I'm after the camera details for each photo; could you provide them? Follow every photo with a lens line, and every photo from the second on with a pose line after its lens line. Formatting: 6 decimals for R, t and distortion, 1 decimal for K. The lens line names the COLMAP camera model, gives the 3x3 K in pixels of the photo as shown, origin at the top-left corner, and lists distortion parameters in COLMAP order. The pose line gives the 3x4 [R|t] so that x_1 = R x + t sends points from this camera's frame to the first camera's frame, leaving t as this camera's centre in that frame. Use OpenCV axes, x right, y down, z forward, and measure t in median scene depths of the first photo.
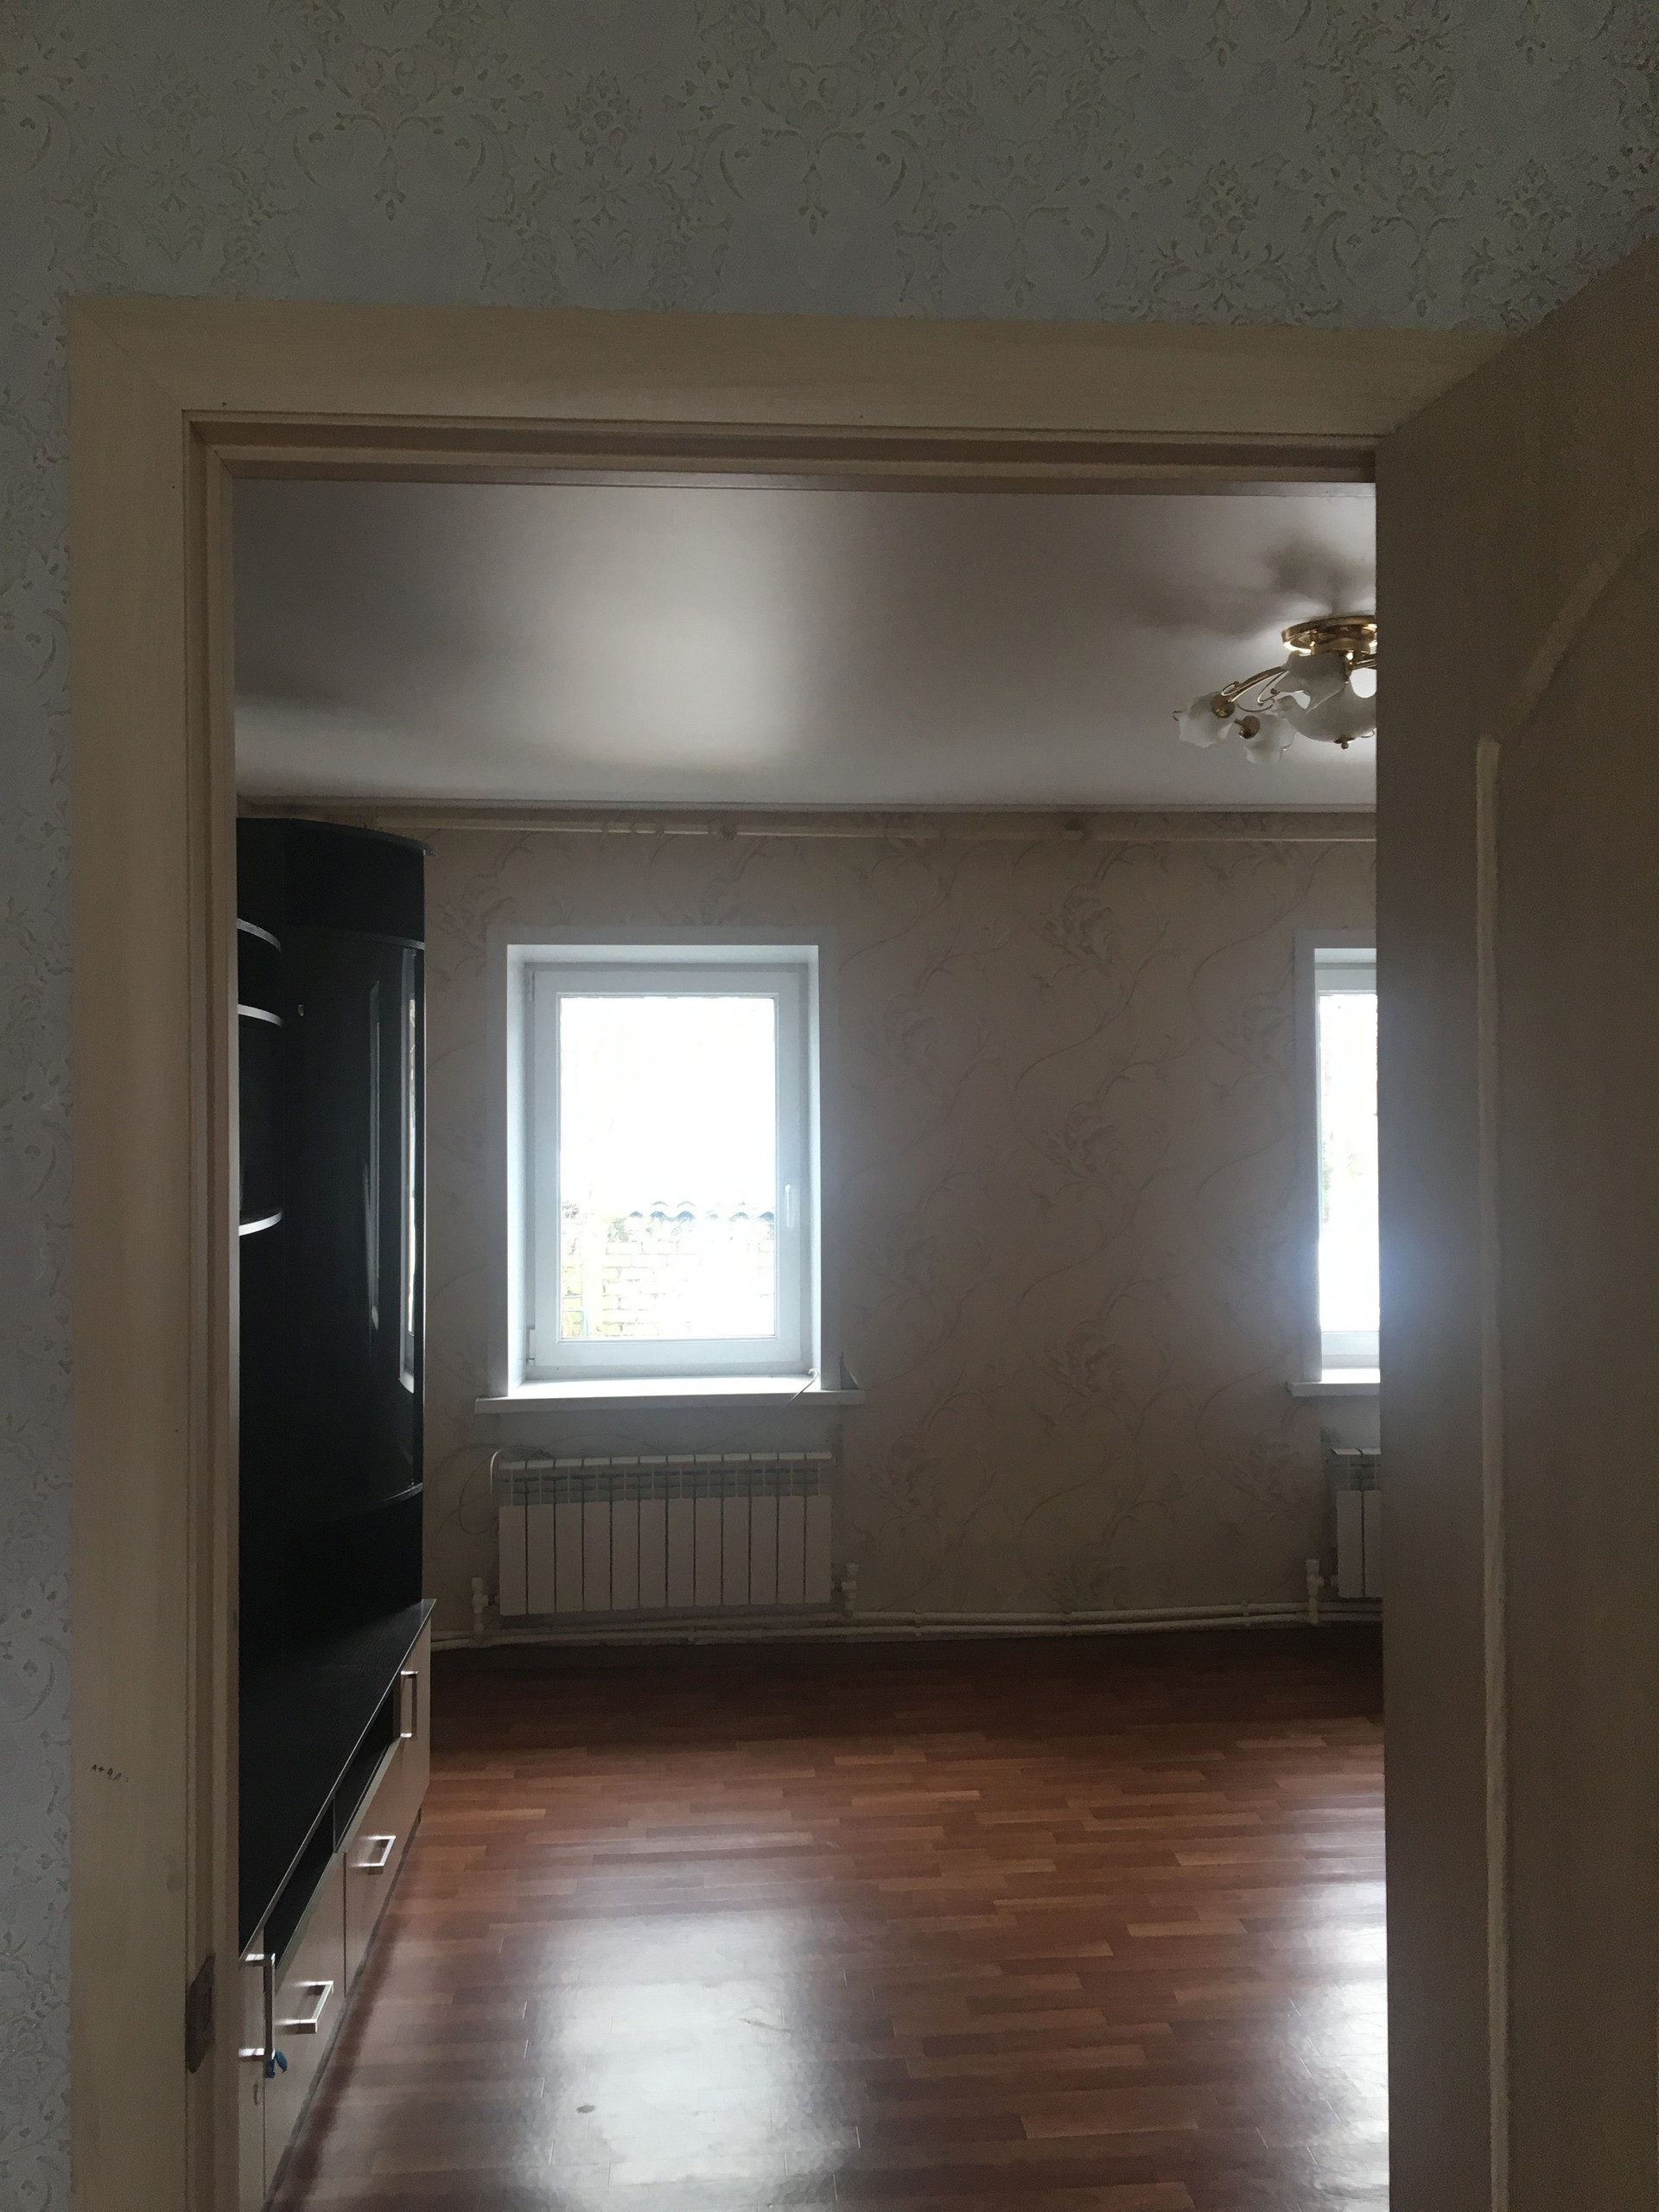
lens RADIAL K [[1842.5, 0, 833.8], [0, 1842.5, 1041.2], [0, 0, 1]] dist [0.115681, 0.001985]
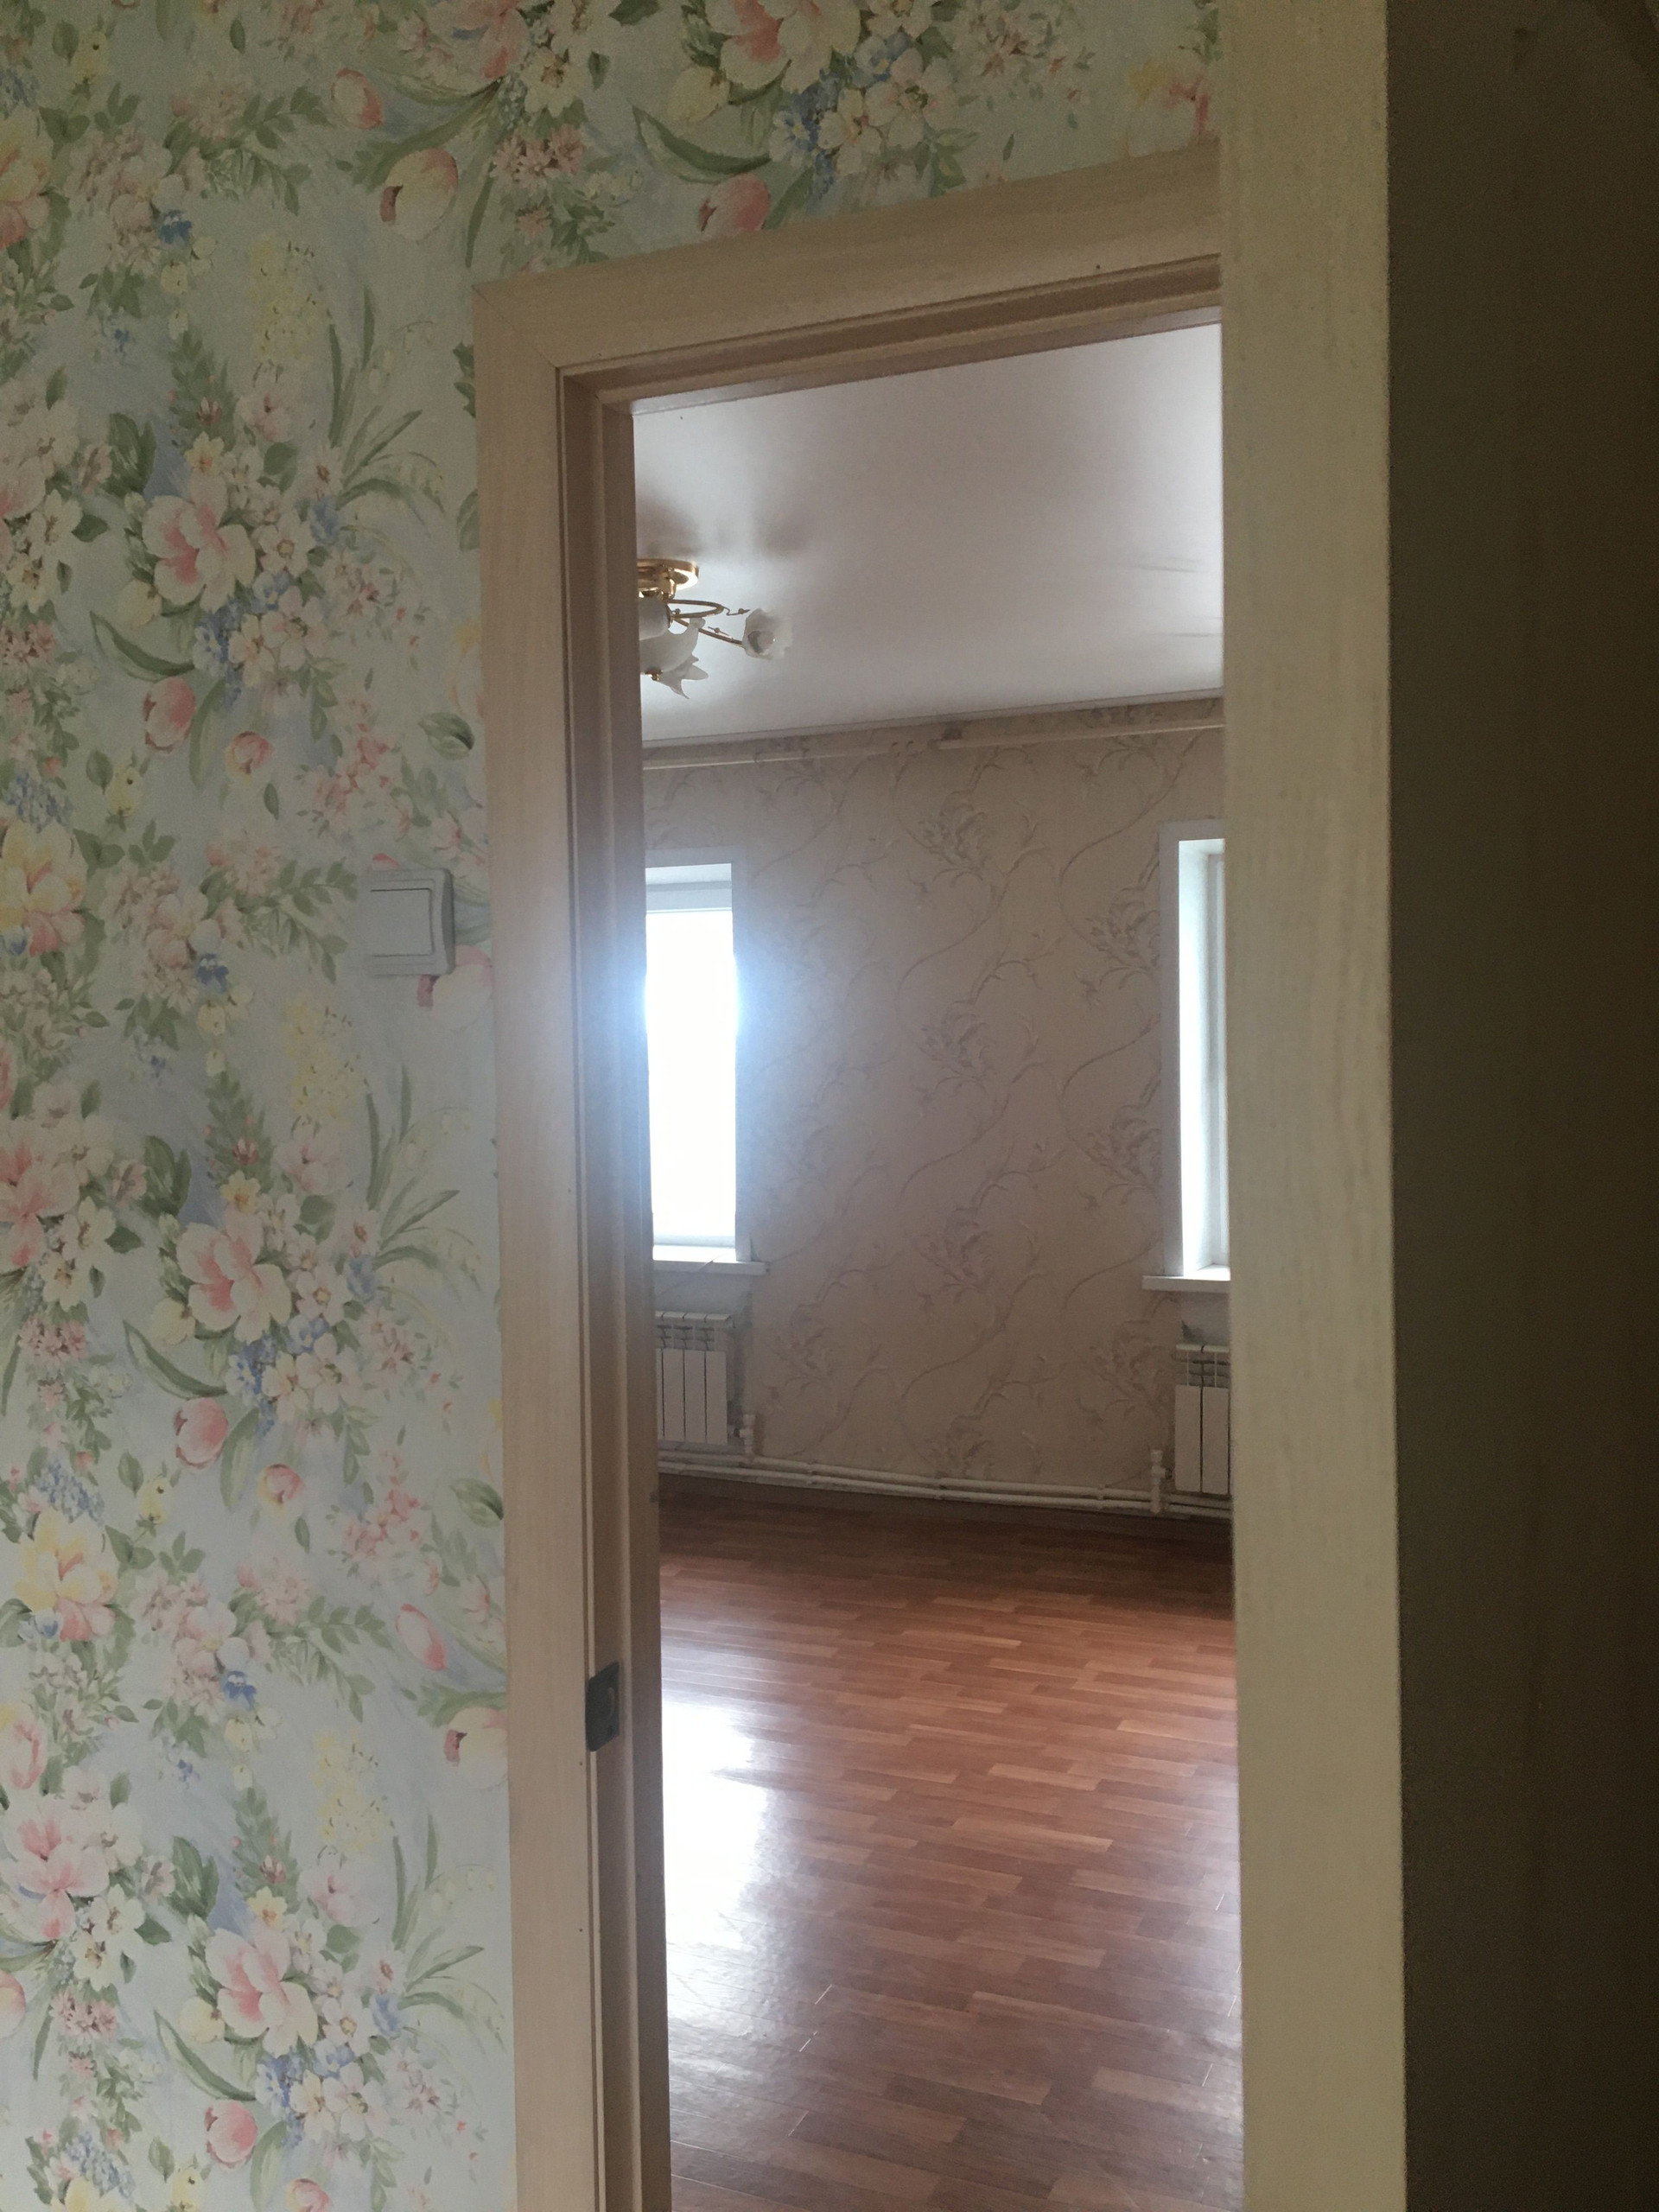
lens RADIAL K [[1825.0, 0, 830.0], [0, 1825.0, 1042.0], [0, 0, 1]] dist [0.058439, -0.002176]
pose [[0.882079, -0.001351, -0.471100, 0.563193], [0.029782, 0.998156, 0.052901, -0.001188], [0.470160, -0.060693, 0.880492, 0.059109]]
